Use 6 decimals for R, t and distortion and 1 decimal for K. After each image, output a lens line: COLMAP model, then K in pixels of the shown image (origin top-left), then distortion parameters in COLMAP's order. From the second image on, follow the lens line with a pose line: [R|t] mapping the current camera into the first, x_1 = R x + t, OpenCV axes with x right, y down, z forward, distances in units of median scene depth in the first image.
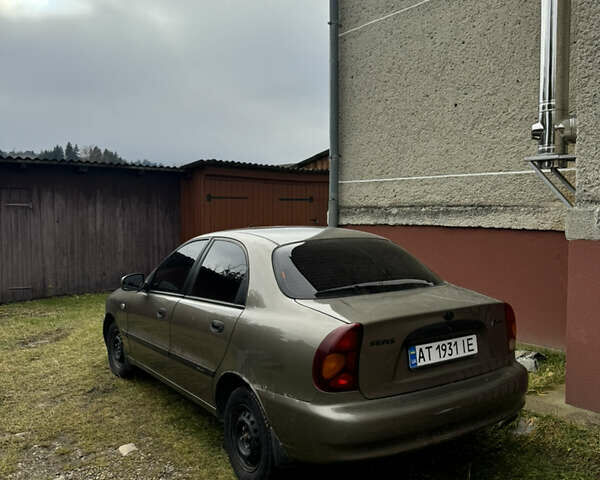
lens RADIAL K [[561.8, 0, 299.1], [0, 561.8, 242.5], [0, 0, 1]] dist [0.049846, 0.000000]
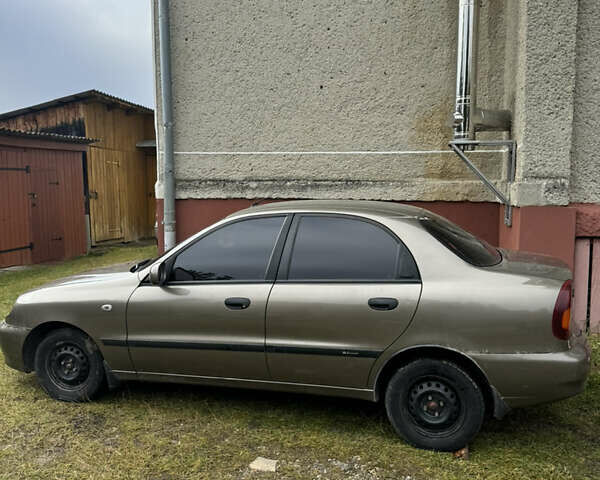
lens RADIAL K [[545.4, 0, 304.3], [0, 545.4, 252.1], [0, 0, 1]] dist [0.075399, 0.000000]
pose [[0.766139, -0.075525, 0.638222, -0.462884], [0.033030, 0.996386, 0.078259, -0.009980], [-0.641826, -0.038877, 0.765864, 0.205769]]
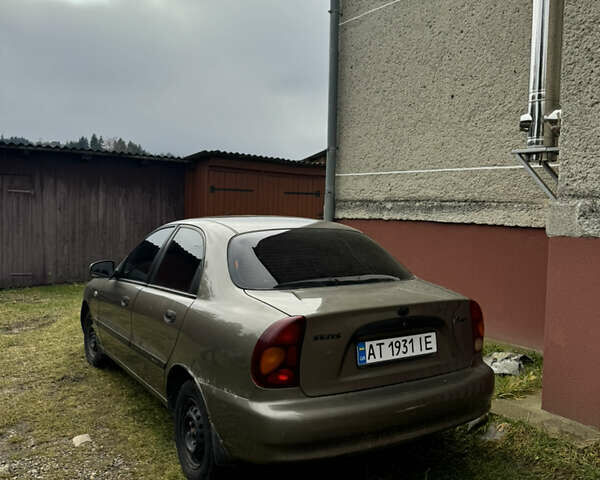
lens RADIAL K [[561.8, 0, 298.6], [0, 561.8, 240.4], [0, 0, 1]] dist [0.049846, 0.000000]
pose [[0.999005, 0.026308, -0.036016, 0.057787], [-0.026187, 0.999650, 0.003835, 0.005974], [0.036105, -0.002888, 0.999344, 0.025981]]
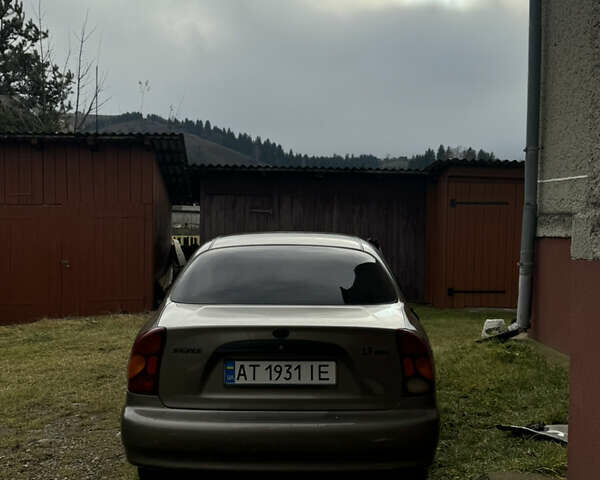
lens RADIAL K [[656.0, 0, 297.1], [0, 656.0, 235.1], [0, 0, 1]] dist [0.080451, 0.000000]
pose [[0.823676, 0.024143, -0.566546, 0.411206], [-0.043094, 0.998869, -0.020085, -0.001448], [0.565421, 0.040958, 0.823785, 0.079494]]
